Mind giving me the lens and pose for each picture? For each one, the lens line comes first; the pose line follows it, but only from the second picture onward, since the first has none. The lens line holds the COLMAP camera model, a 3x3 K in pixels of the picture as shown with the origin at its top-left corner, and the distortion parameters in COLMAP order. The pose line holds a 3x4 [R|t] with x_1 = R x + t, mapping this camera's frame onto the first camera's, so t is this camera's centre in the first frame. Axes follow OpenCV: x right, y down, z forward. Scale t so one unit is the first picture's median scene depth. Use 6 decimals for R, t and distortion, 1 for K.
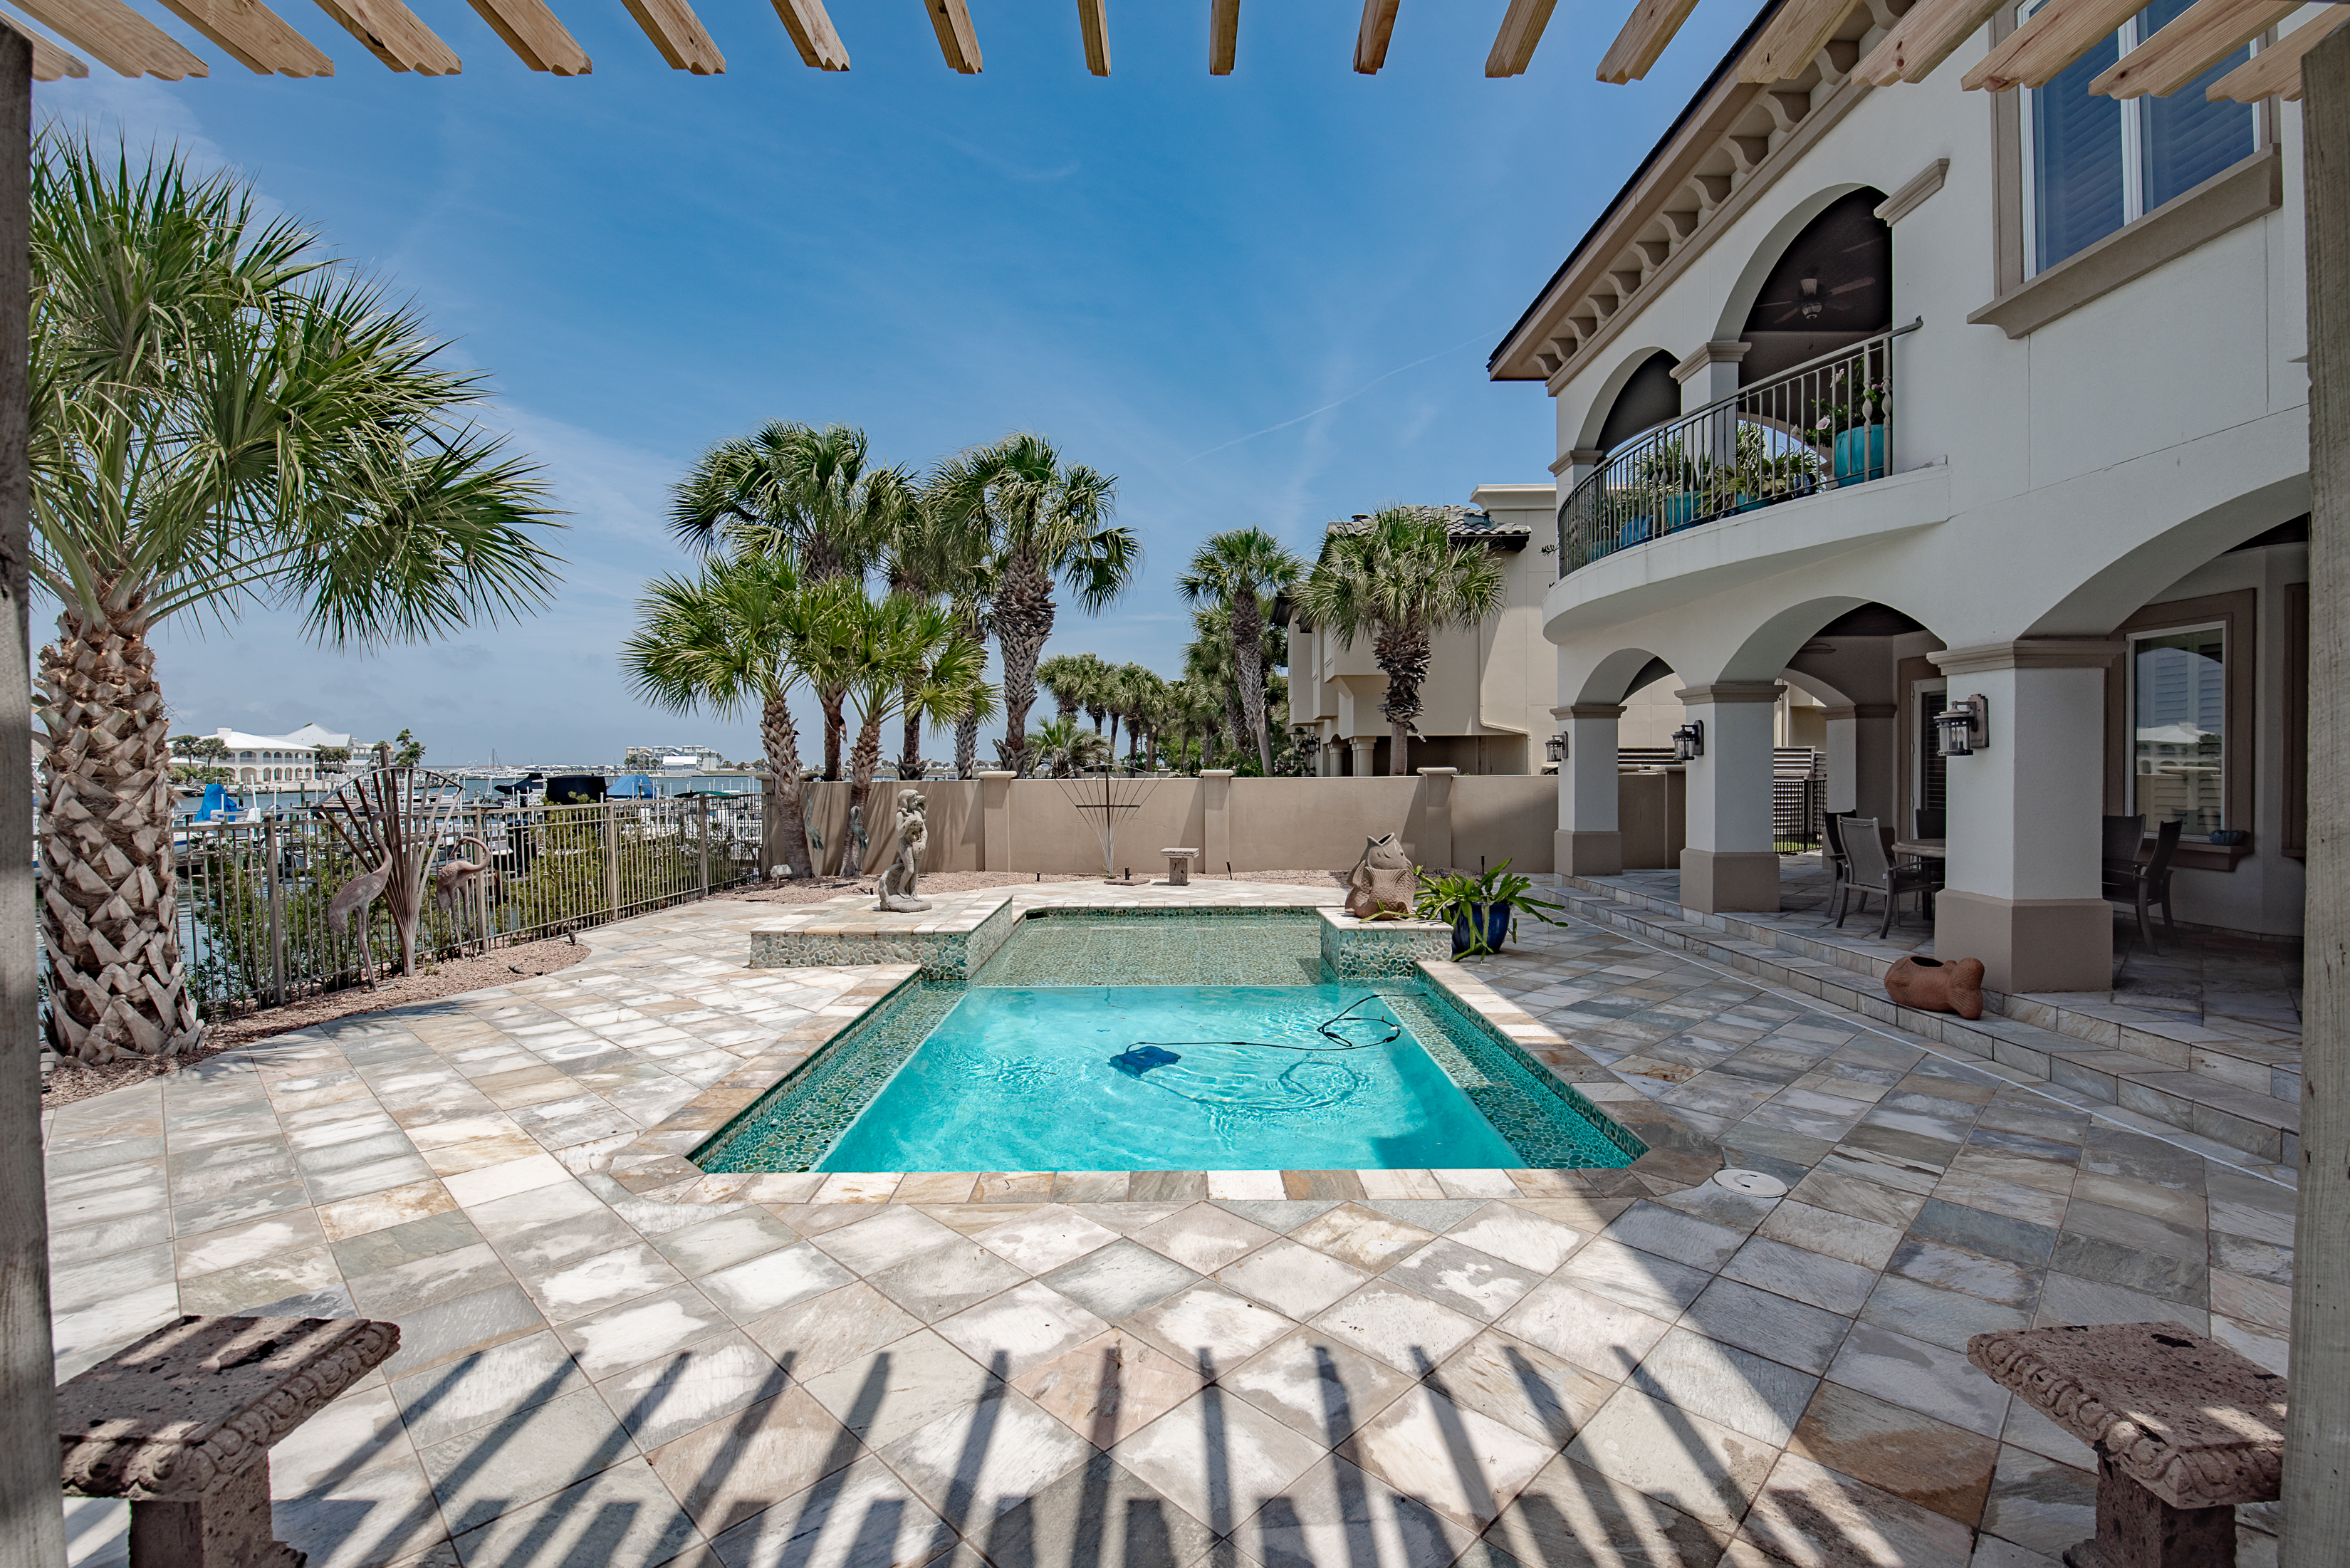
lens RADIAL K [[1047.5, 0, 1175.0], [0, 1047.5, 784.0], [0, 0, 1]] dist [-0.000446, -0.017275]
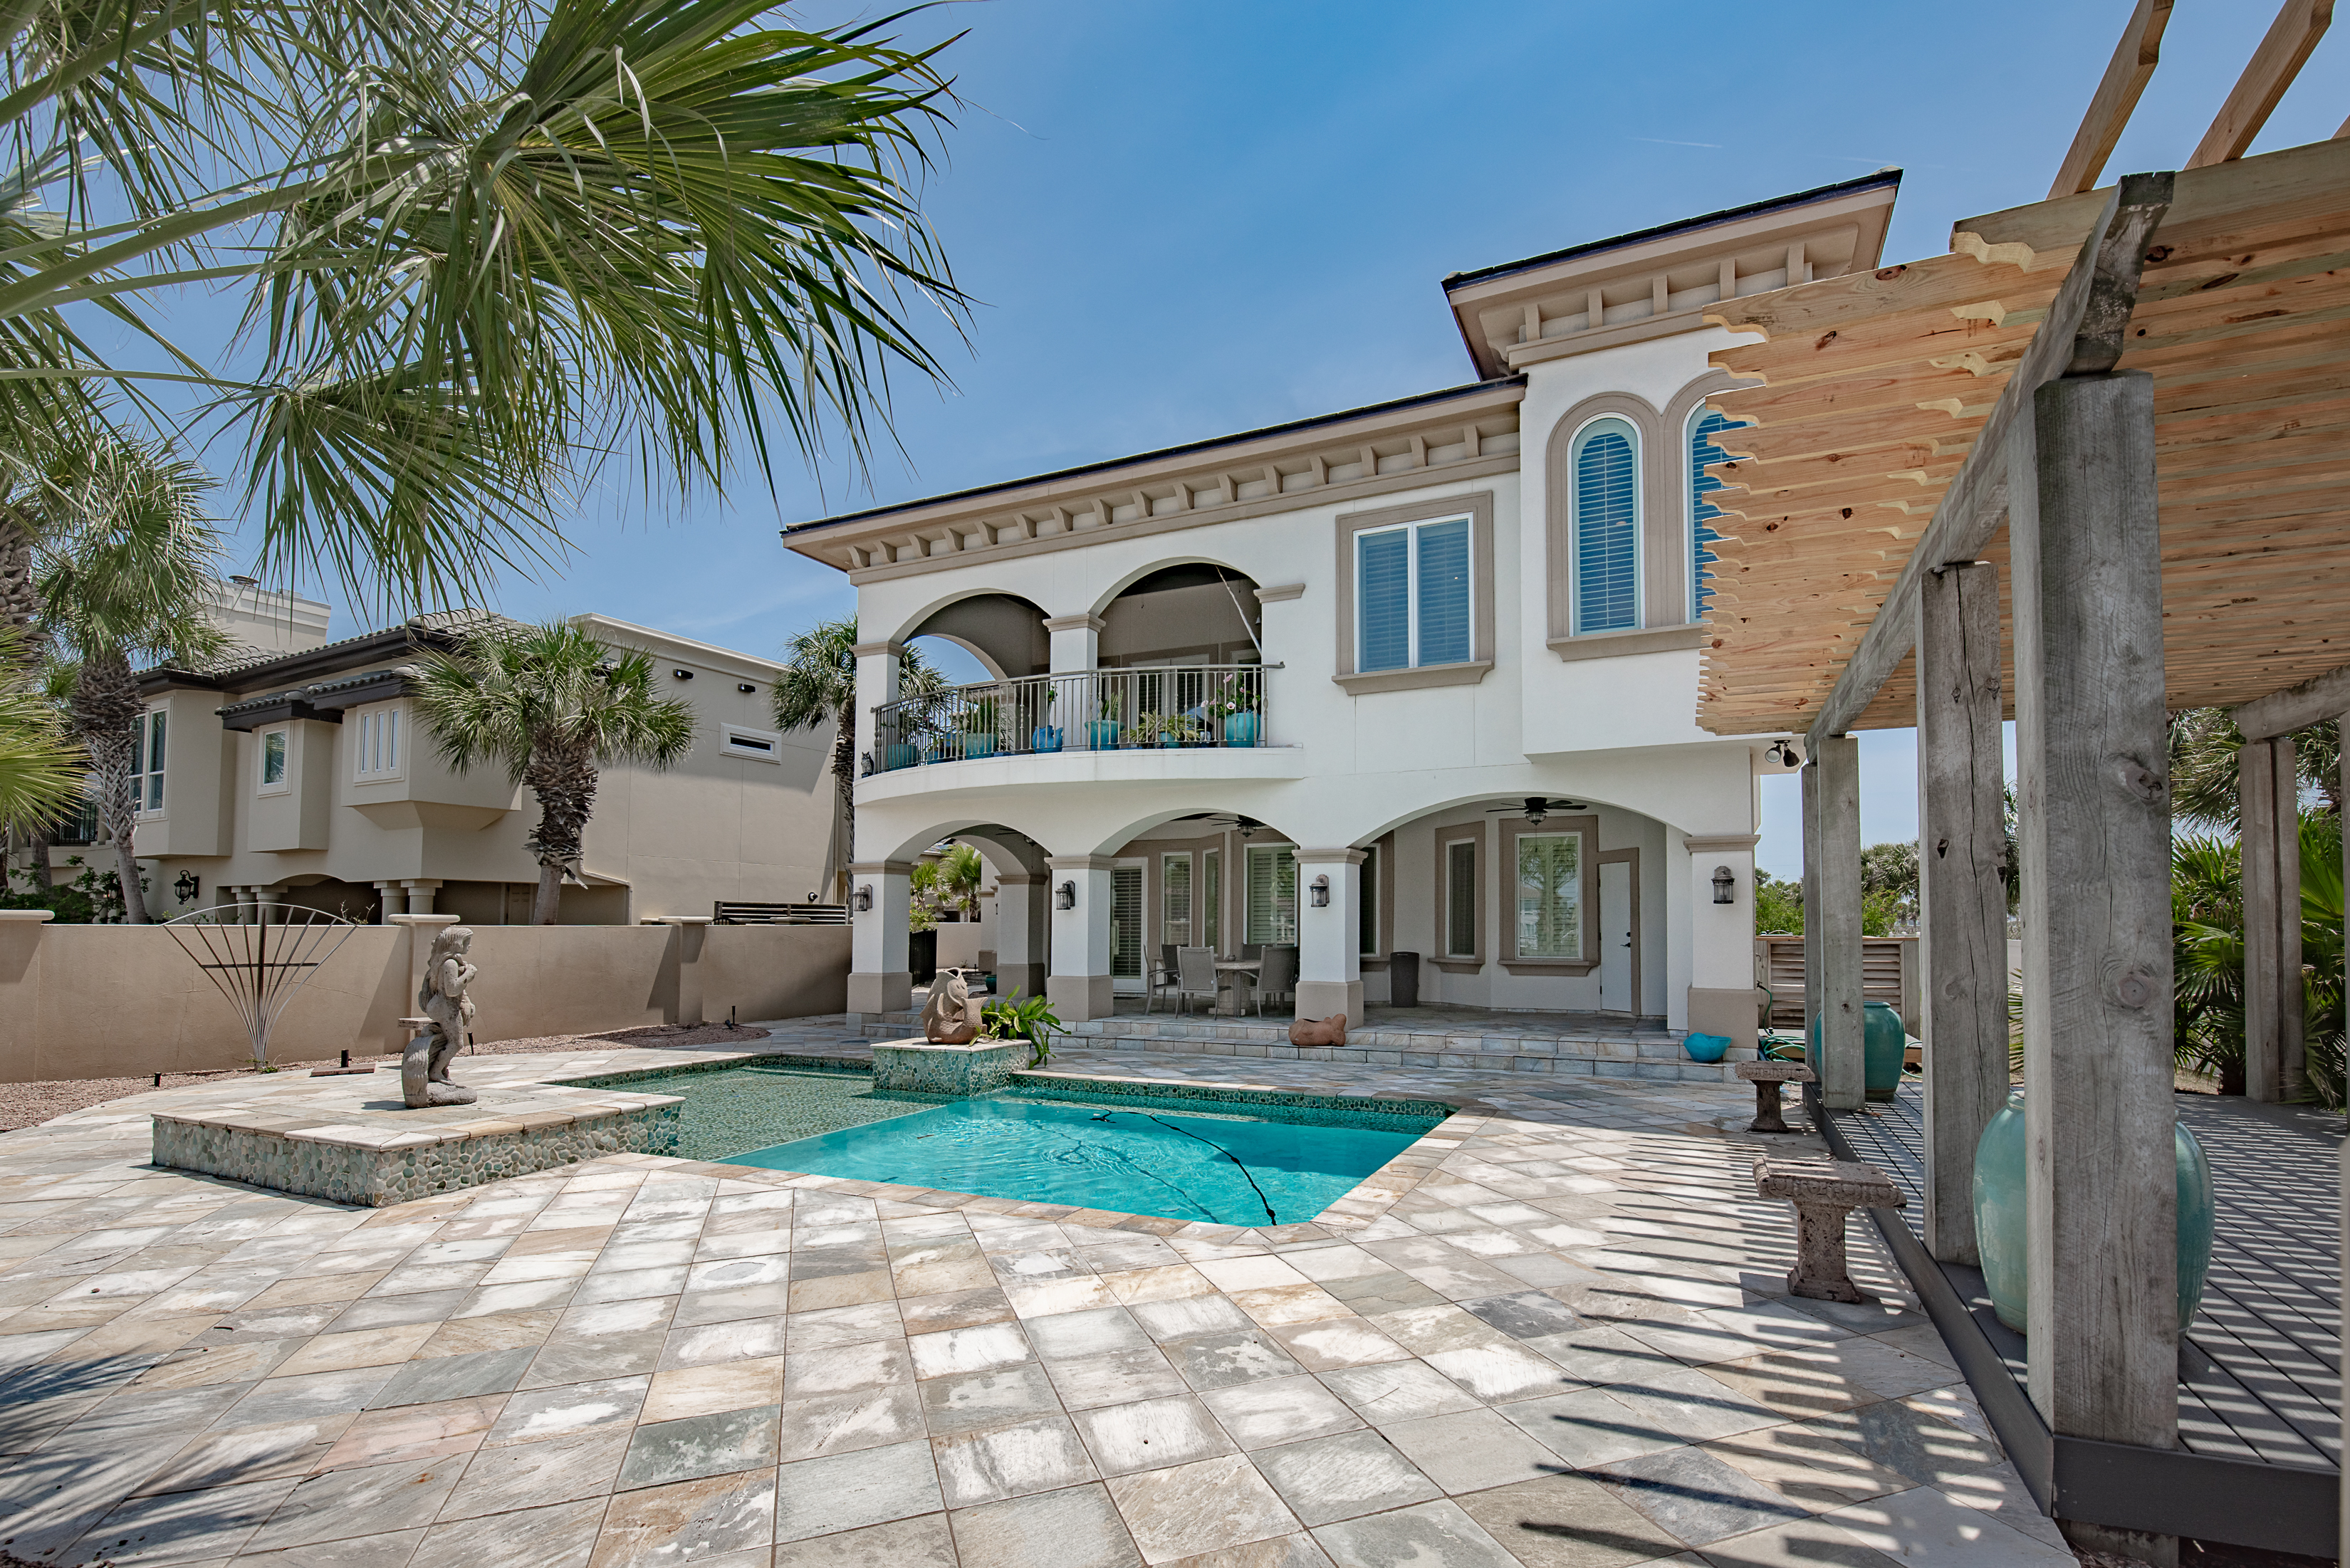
lens RADIAL K [[1076.4, 0, 1219.9], [0, 1076.4, 895.8], [0, 0, 1]] dist [-0.000451, -0.000210]
pose [[0.408196, 0.036411, 0.912168, -1.171619], [0.012428, 0.998890, -0.045435, 0.038535], [-0.912810, 0.029883, 0.407290, 0.414938]]
